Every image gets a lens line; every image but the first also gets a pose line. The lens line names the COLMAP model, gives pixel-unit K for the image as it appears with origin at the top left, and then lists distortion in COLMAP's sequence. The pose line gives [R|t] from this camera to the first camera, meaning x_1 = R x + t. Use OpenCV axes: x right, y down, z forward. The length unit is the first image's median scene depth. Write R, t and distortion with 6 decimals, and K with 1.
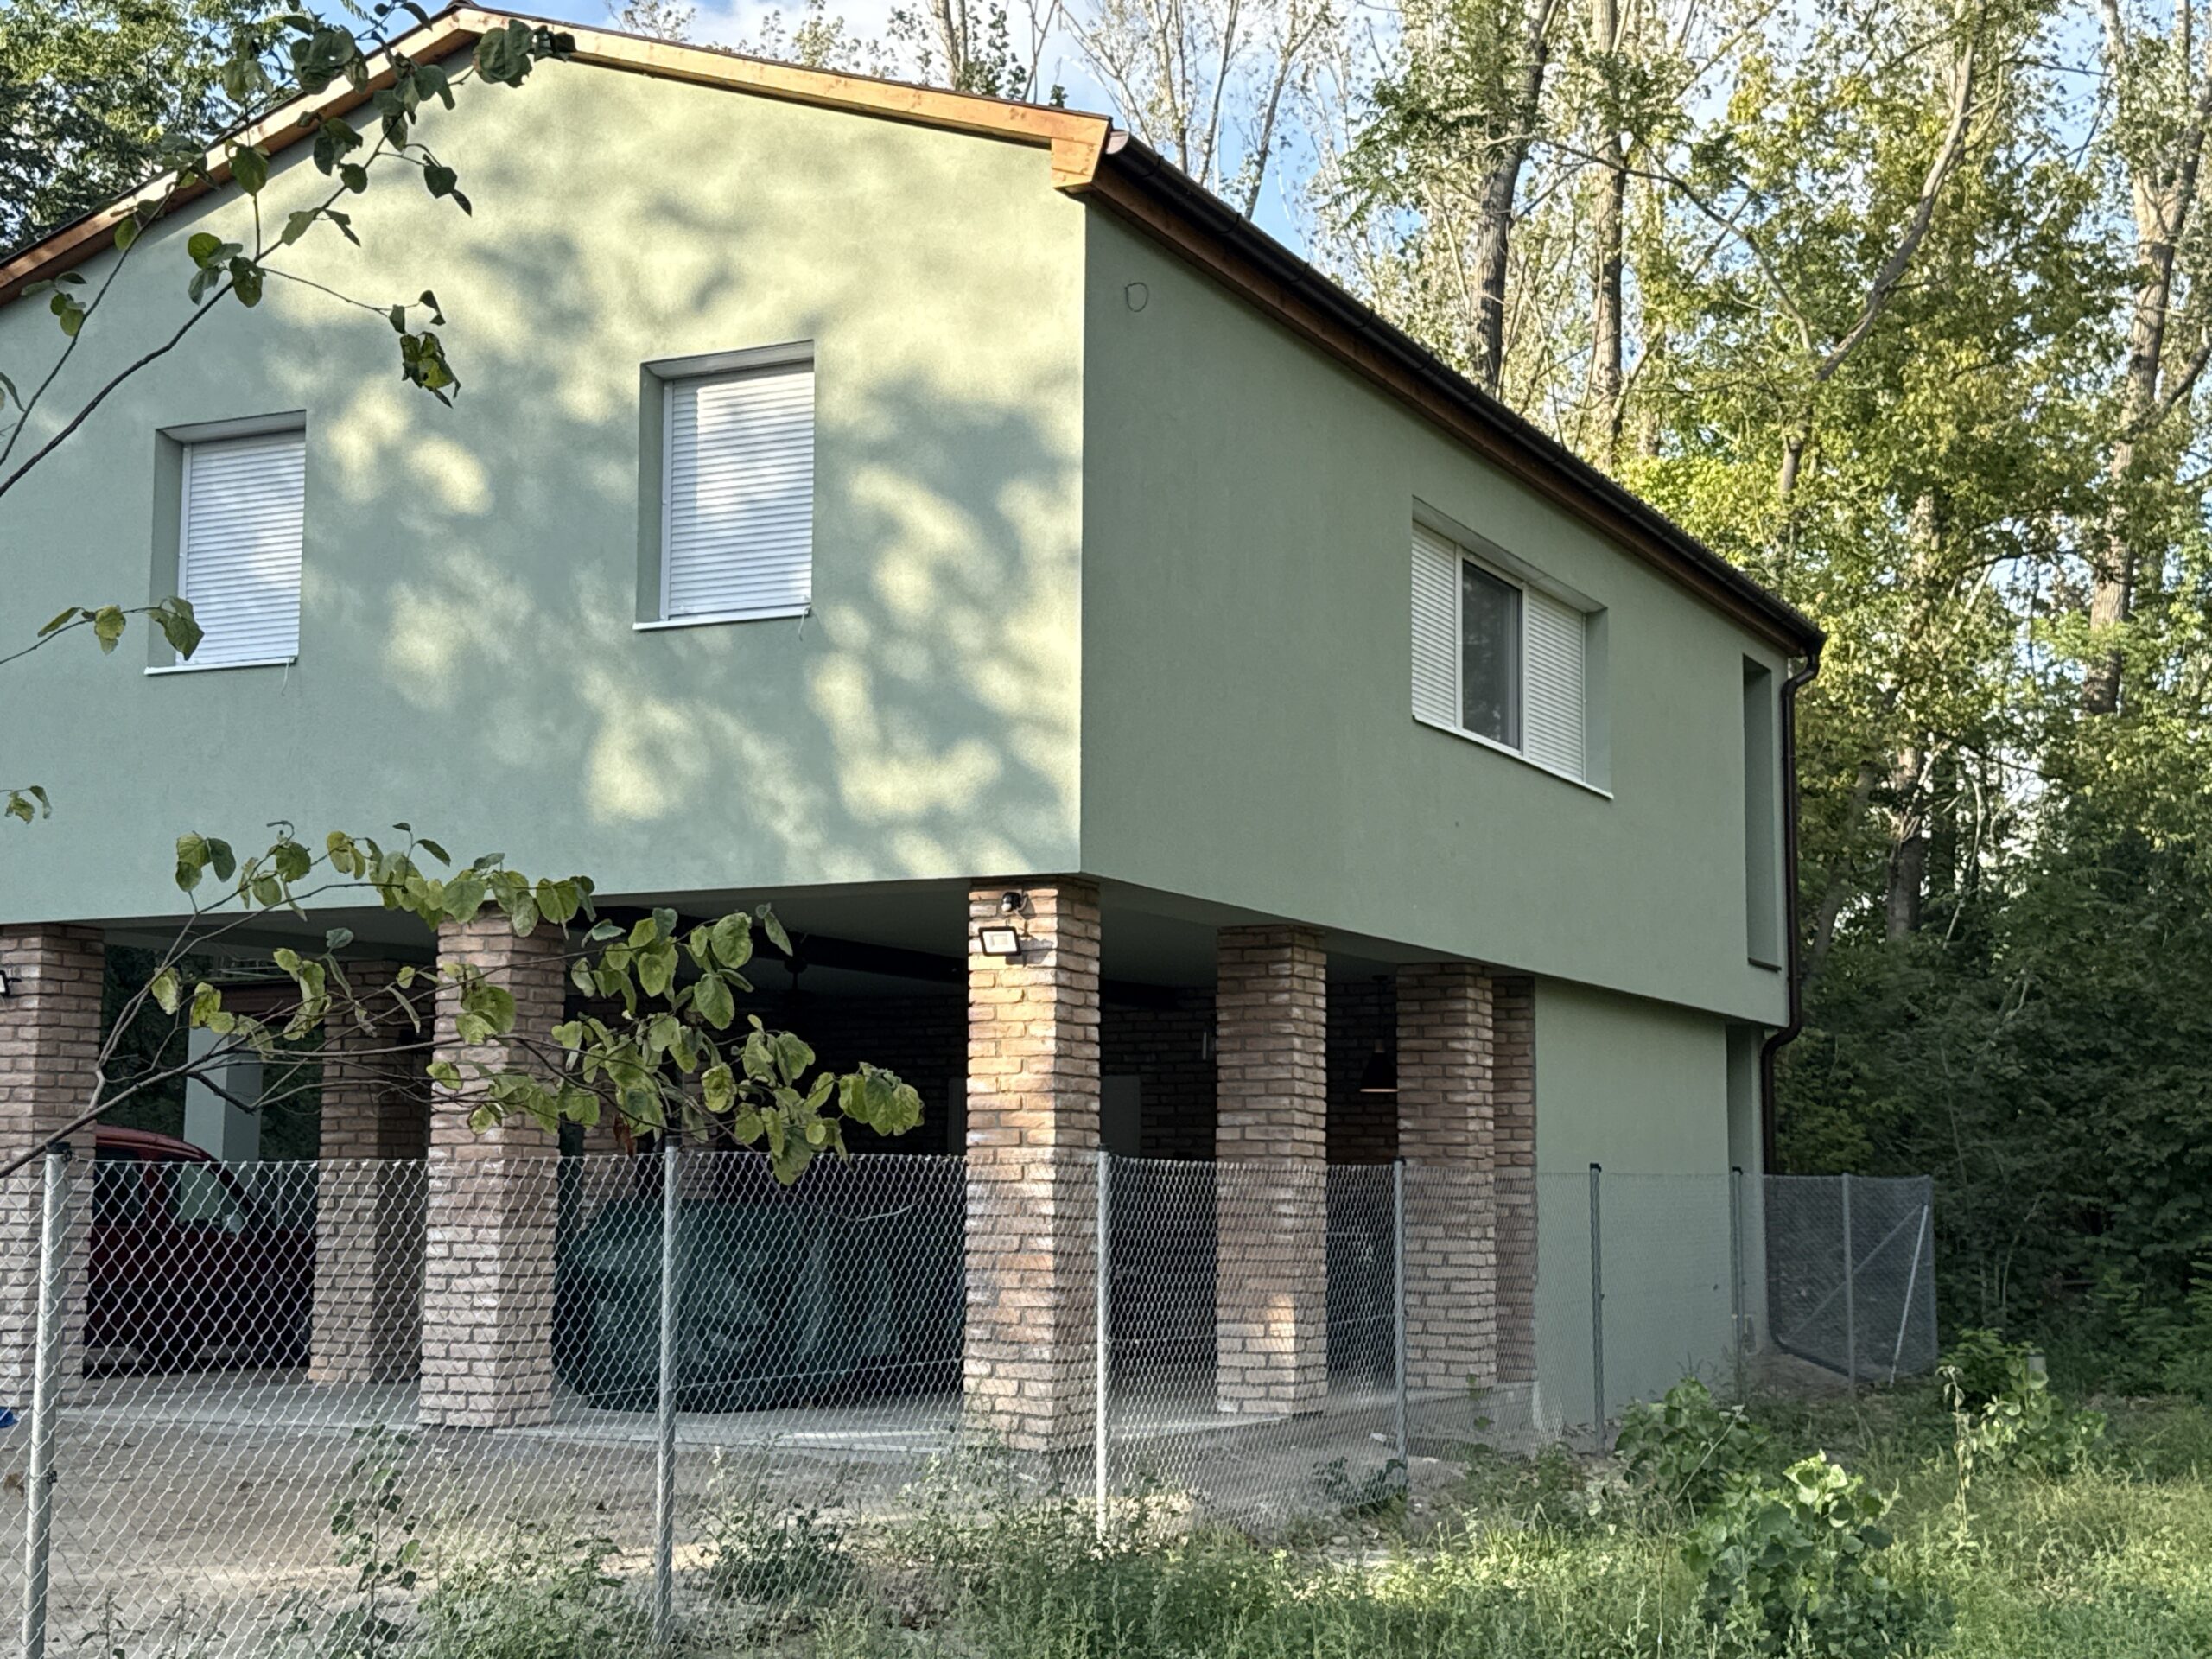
lens RADIAL K [[3013.7, 0, 1111.3], [0, 3013.7, 819.5], [0, 0, 1]] dist [0.137274, 0.000000]
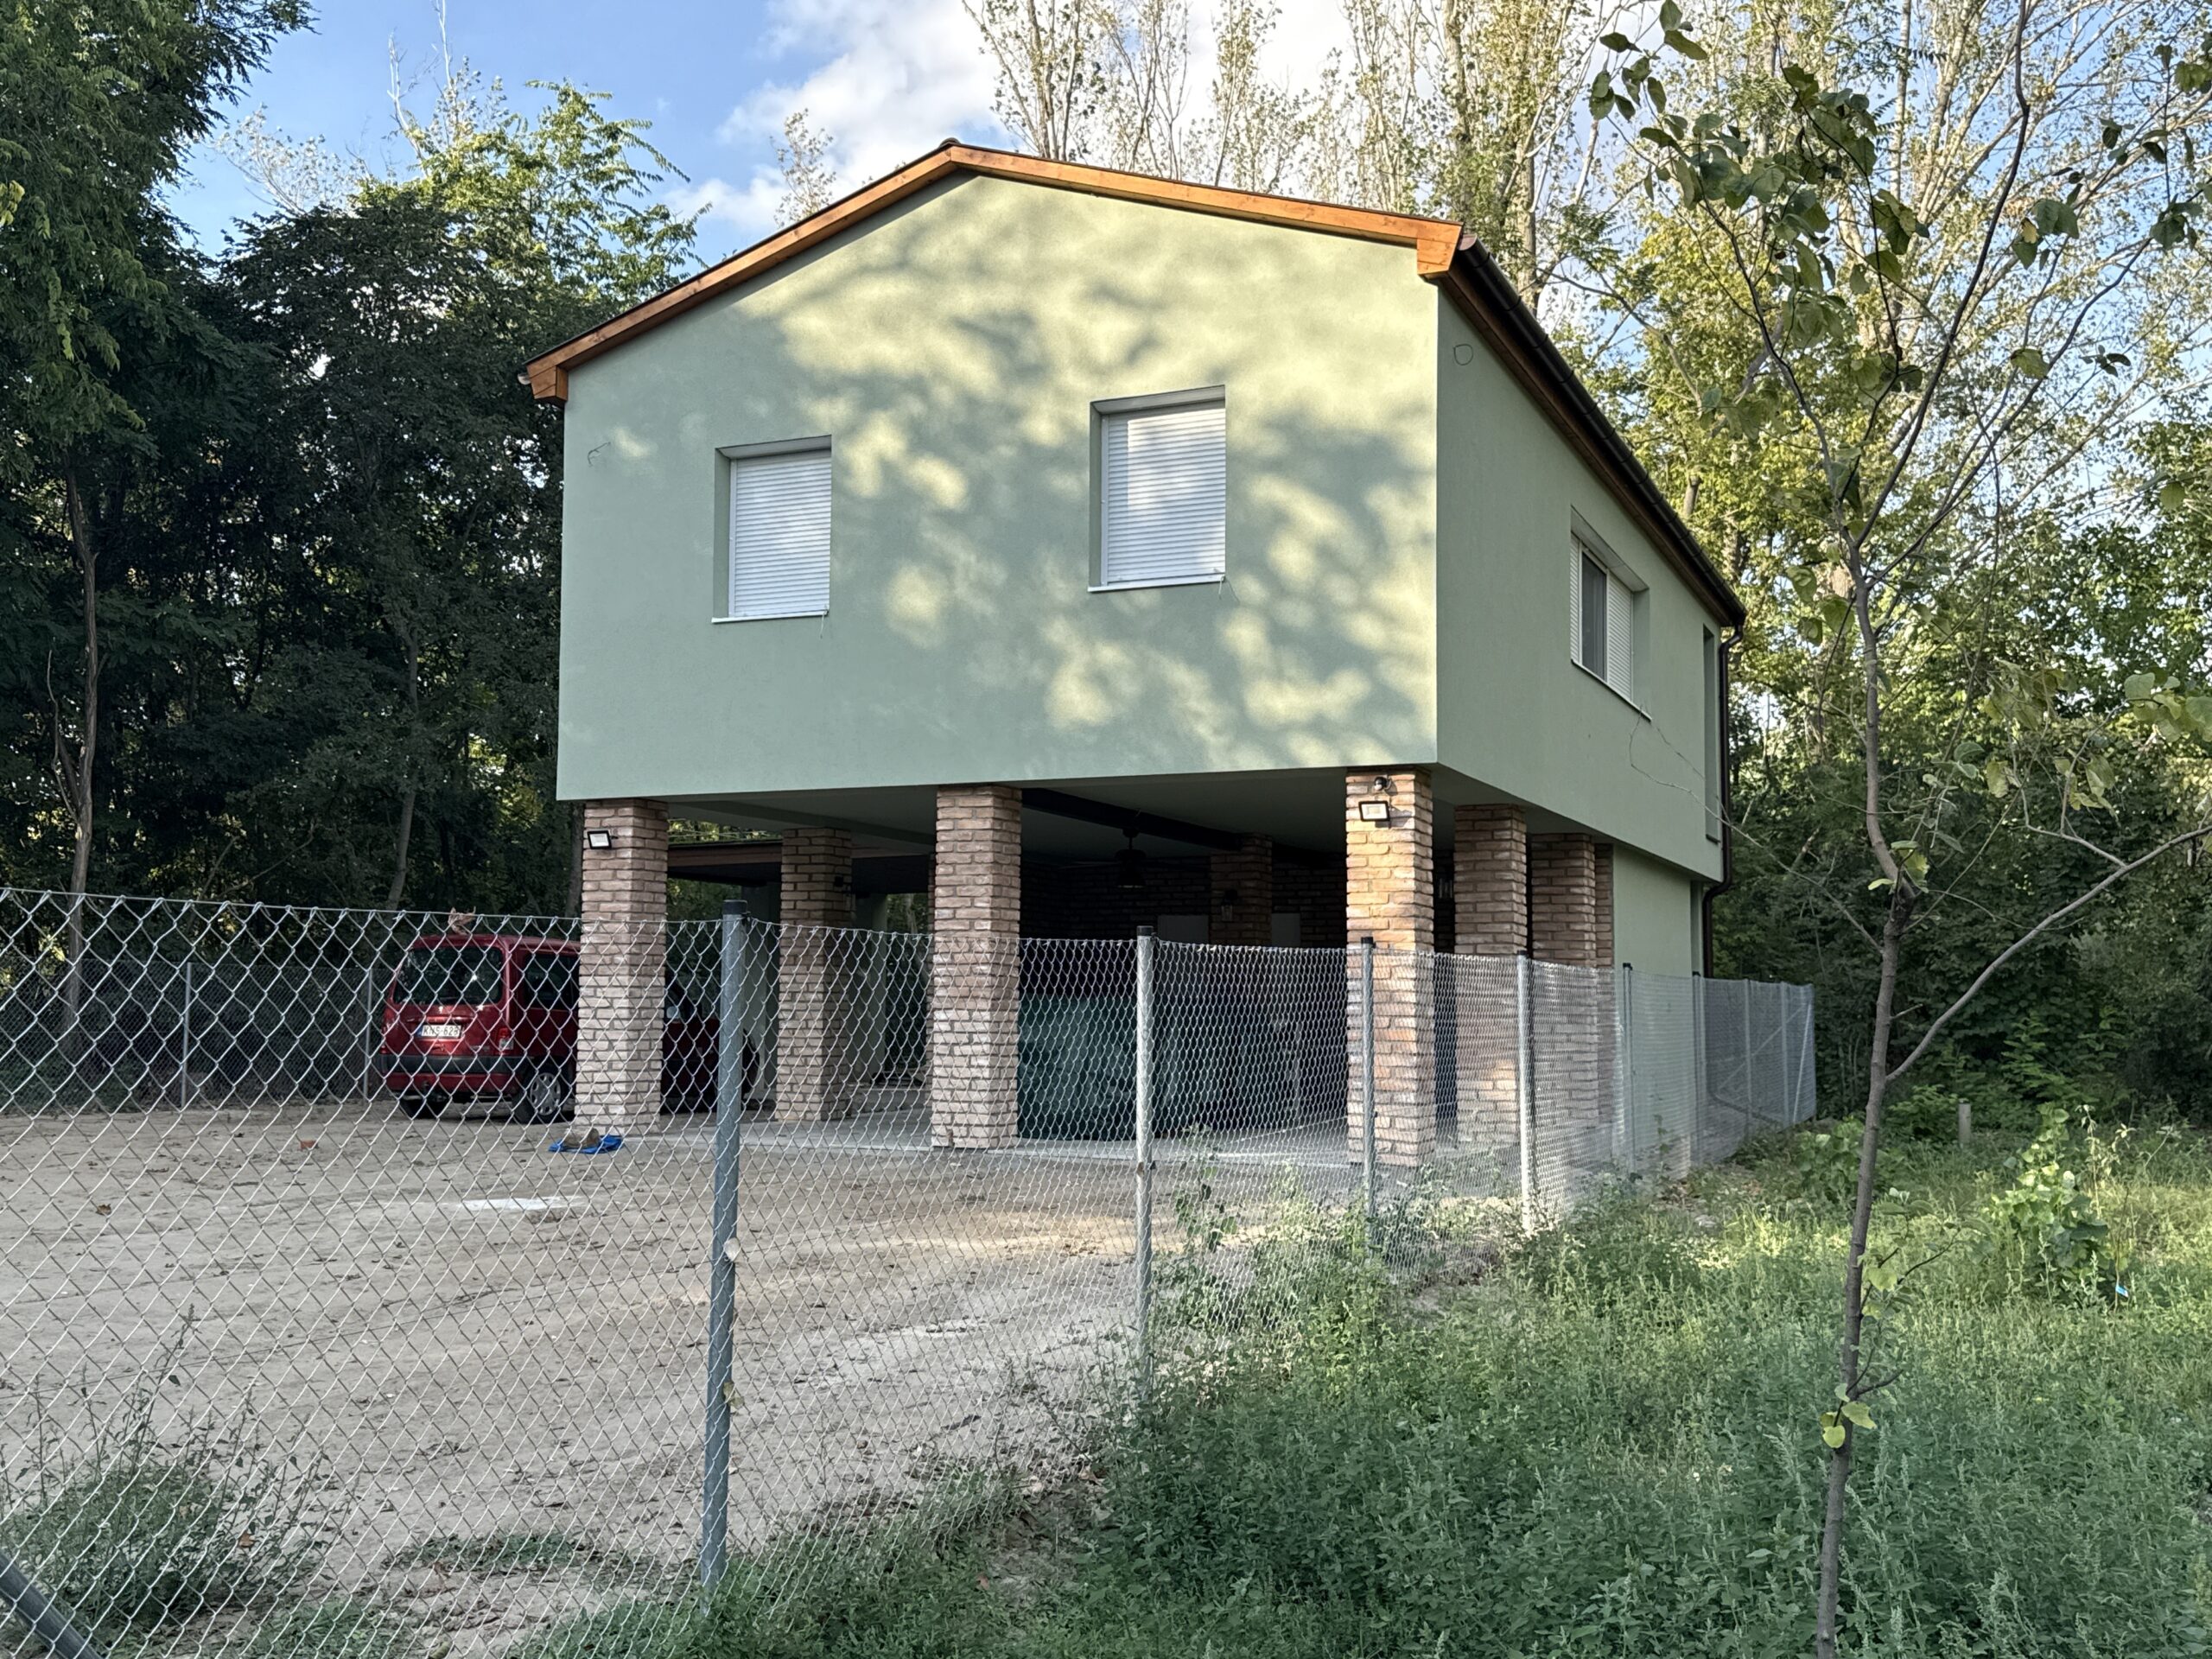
lens RADIAL K [[2062.7, 0, 1101.0], [0, 2062.7, 820.0], [0, 0, 1]] dist [0.123210, 0.000000]
pose [[0.999094, 0.004483, 0.042322, -0.190055], [-0.005907, 0.999419, 0.033570, 0.011638], [-0.042147, -0.033789, 0.998540, 0.029833]]
